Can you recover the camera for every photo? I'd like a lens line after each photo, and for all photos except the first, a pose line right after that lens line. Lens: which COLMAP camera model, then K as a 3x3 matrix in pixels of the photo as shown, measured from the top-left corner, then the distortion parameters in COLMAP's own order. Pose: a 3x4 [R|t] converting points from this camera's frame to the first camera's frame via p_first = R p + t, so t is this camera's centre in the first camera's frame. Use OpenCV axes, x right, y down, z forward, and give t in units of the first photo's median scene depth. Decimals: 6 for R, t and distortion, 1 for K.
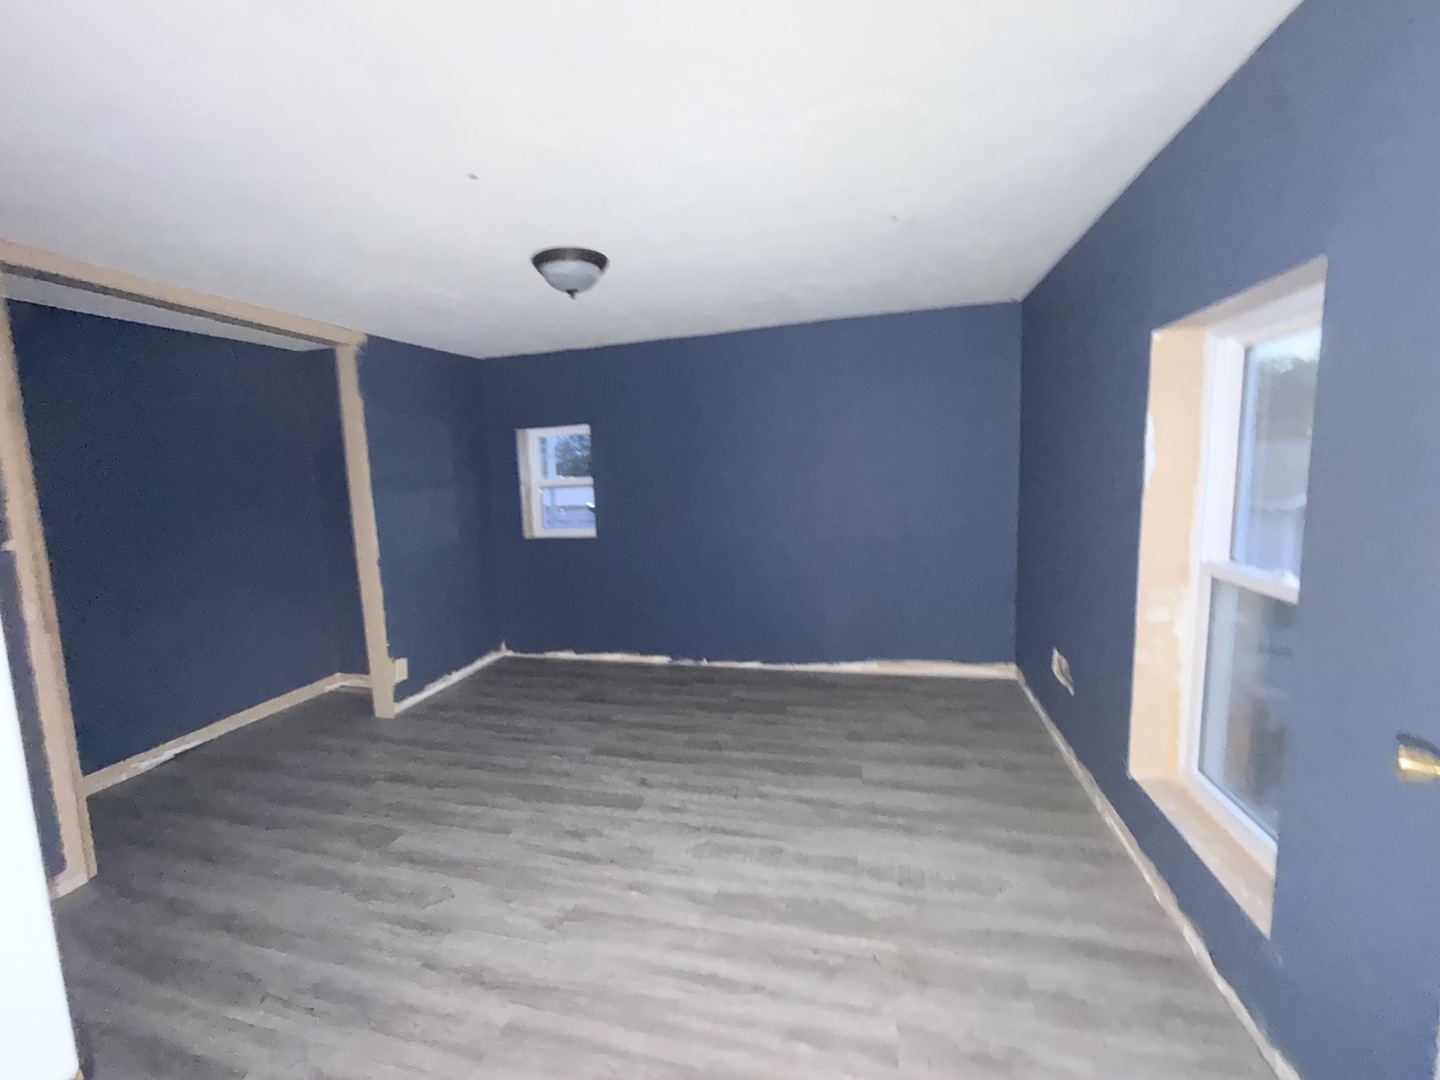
lens RADIAL K [[574.5, 0, 709.2], [0, 574.5, 537.6], [0, 0, 1]] dist [0.000485, 0.000211]
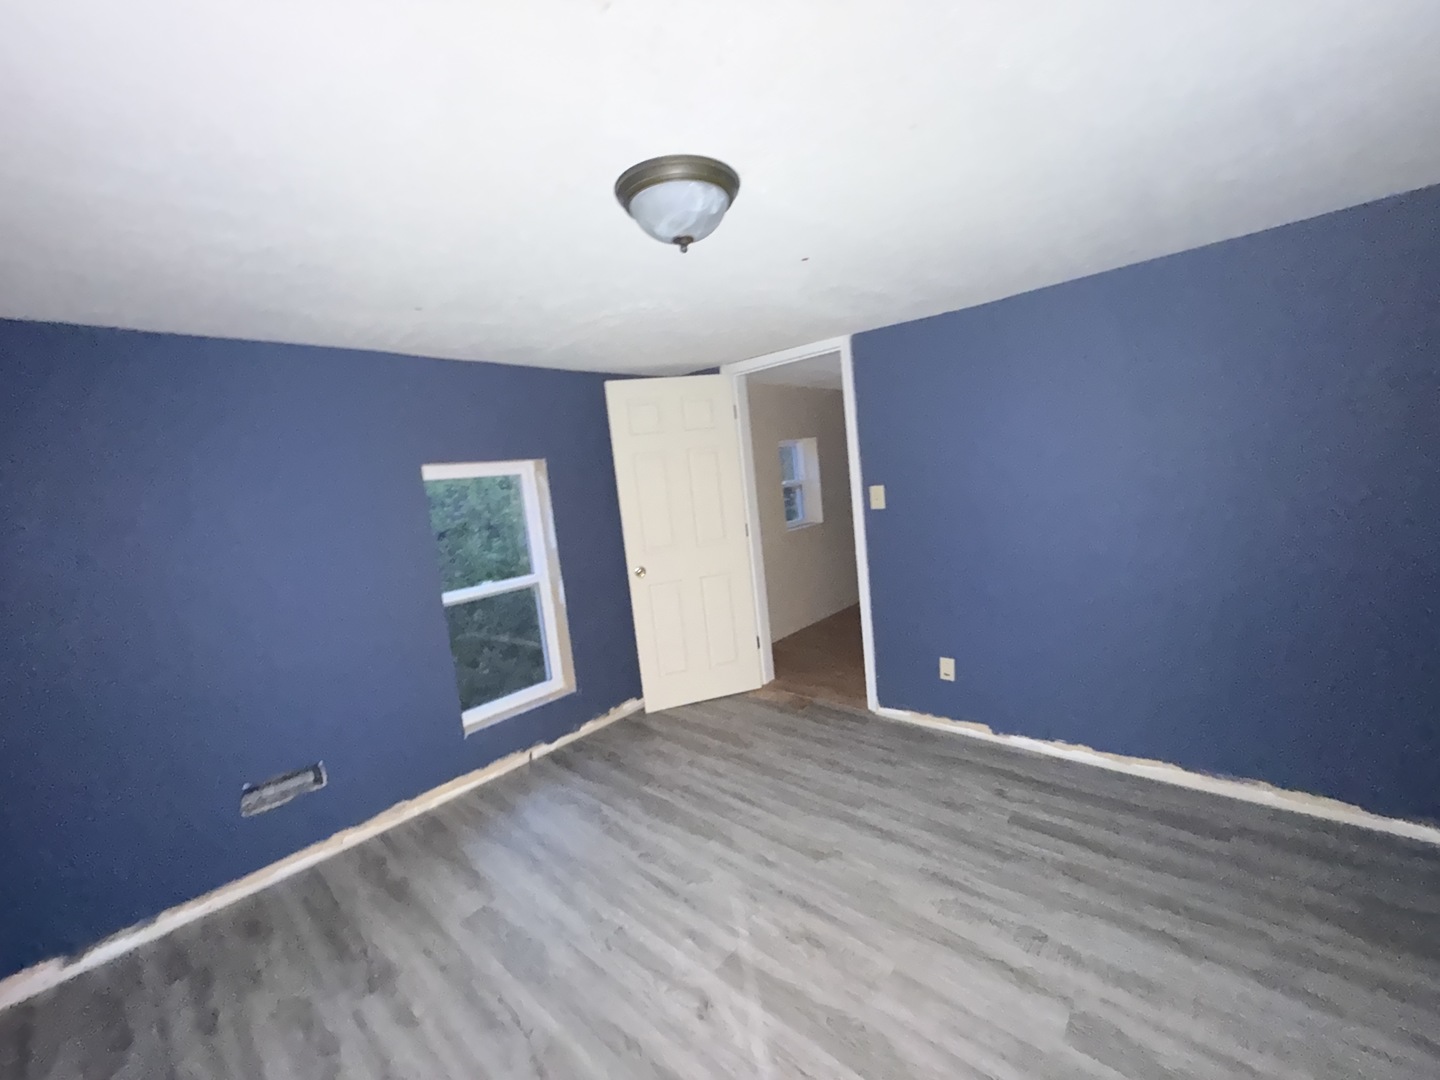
lens RADIAL K [[574.5, 0, 709.2], [0, 574.5, 537.6], [0, 0, 1]] dist [0.000485, 0.000211]
pose [[-0.888461, 0.084907, 0.451030, -0.595942], [0.183710, 0.966367, 0.179961, -0.267645], [-0.420581, 0.242747, -0.874177, 1.866022]]
